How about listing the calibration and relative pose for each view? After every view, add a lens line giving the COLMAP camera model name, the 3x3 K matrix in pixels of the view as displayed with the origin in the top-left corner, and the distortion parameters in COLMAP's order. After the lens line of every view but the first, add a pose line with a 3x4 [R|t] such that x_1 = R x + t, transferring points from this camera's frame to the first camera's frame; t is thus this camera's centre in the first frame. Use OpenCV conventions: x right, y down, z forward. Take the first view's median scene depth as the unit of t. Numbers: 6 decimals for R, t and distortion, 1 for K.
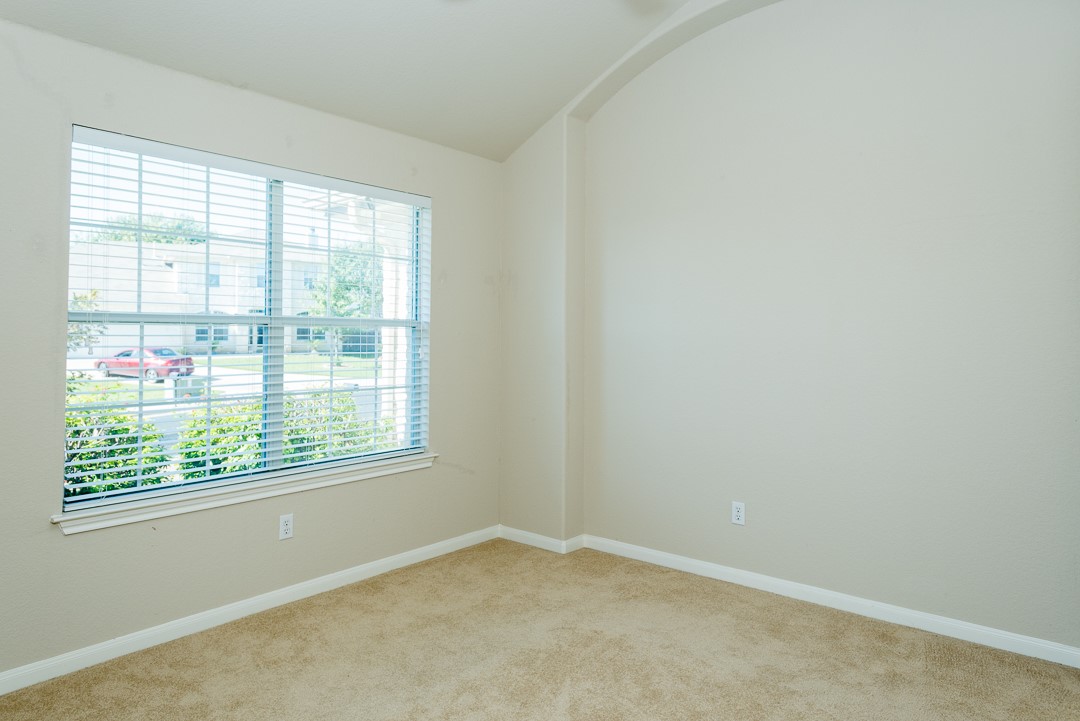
lens RADIAL K [[683.2, 0, 531.1], [0, 683.2, 357.5], [0, 0, 1]] dist [0.001711, 0.001525]
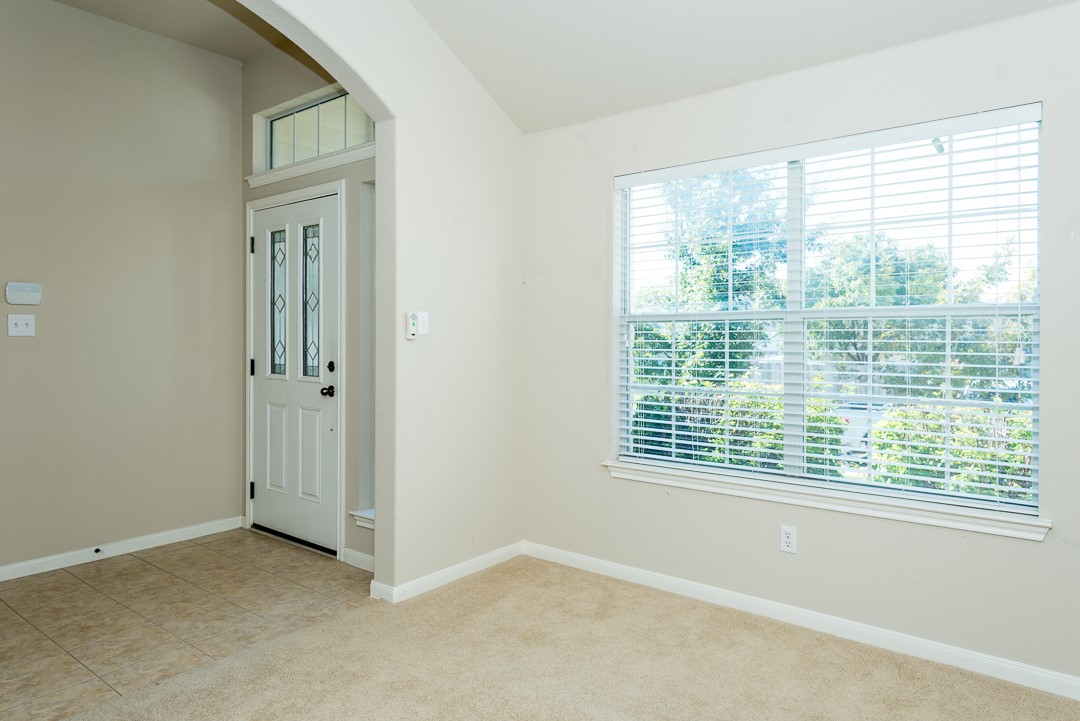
lens RADIAL K [[683.2, 0, 531.1], [0, 683.2, 357.5], [0, 0, 1]] dist [0.001711, 0.001525]
pose [[0.034976, 0.033828, -0.998815, 0.510149], [-0.024541, 0.999155, 0.032980, -0.016689], [0.999087, 0.023358, 0.035777, 0.587917]]
